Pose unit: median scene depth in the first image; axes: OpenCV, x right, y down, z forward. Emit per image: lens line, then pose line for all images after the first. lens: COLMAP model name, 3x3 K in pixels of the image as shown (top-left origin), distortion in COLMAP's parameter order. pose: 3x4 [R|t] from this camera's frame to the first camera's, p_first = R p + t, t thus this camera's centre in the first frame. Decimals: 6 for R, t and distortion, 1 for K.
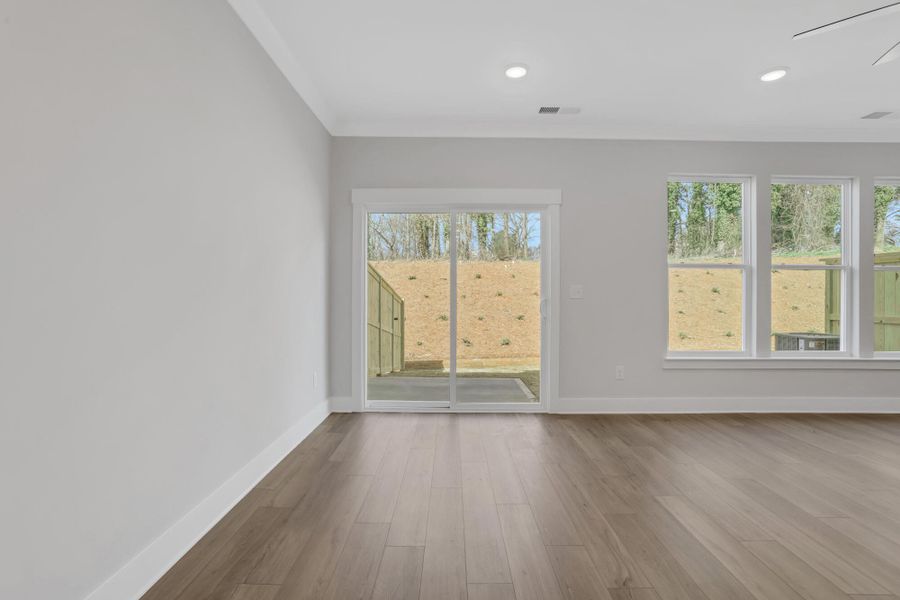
lens RADIAL K [[419.4, 0, 457.6], [0, 419.4, 296.0], [0, 0, 1]] dist [-0.073282, 0.030082]
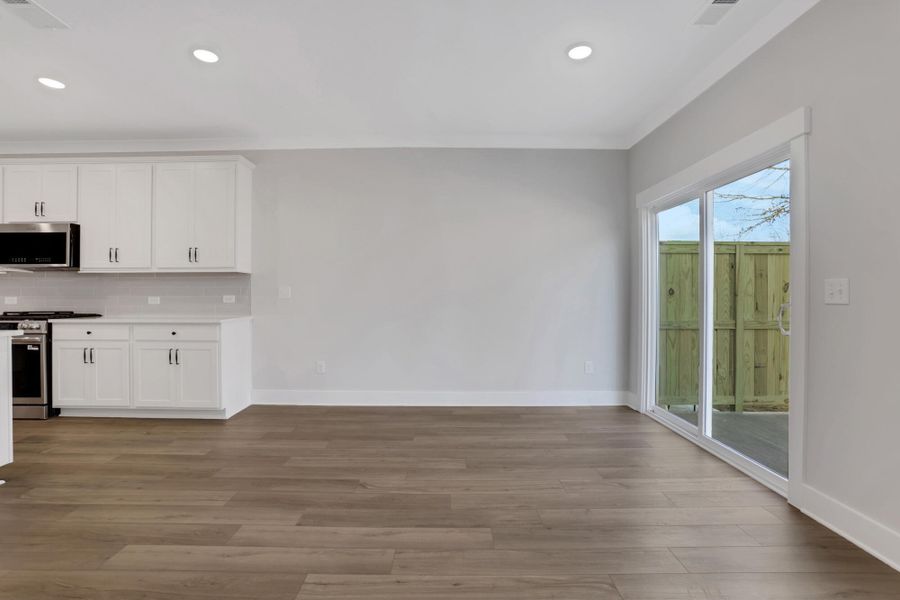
lens RADIAL K [[432.1, 0, 443.7], [0, 432.1, 294.9], [0, 0, 1]] dist [-0.073426, 0.033064]
pose [[-0.009818, -0.005807, -0.999935, 0.223342], [-0.005141, 0.999970, -0.005757, -0.000028], [0.999939, 0.005084, -0.009848, 0.146083]]
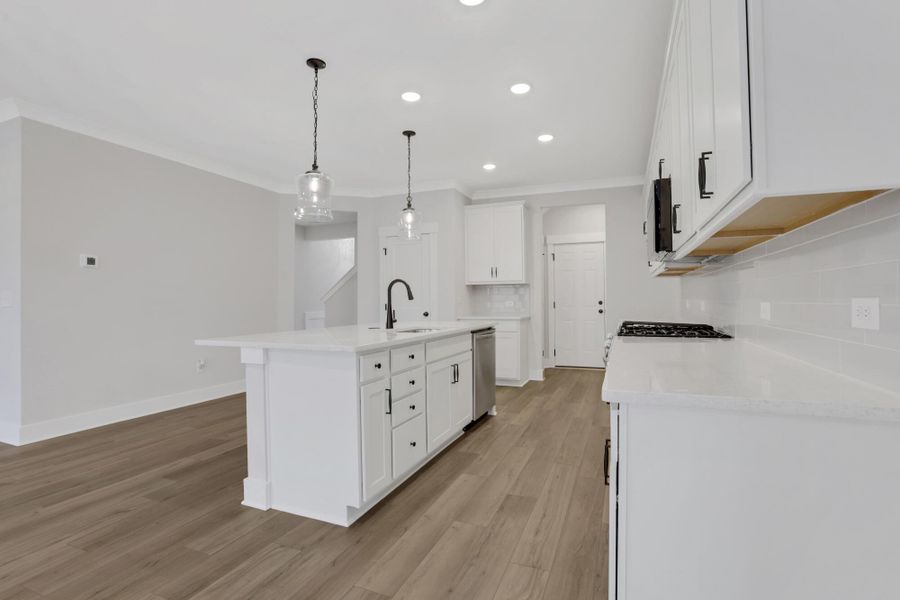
lens RADIAL K [[439.8, 0, 449.3], [0, 439.8, 293.9], [0, 0, 1]] dist [-0.073950, 0.032650]
pose [[-0.919146, 0.006120, 0.393869, -0.042499], [0.004445, 0.999977, -0.005165, -0.001538], [-0.393891, -0.002997, -0.919152, 0.083013]]
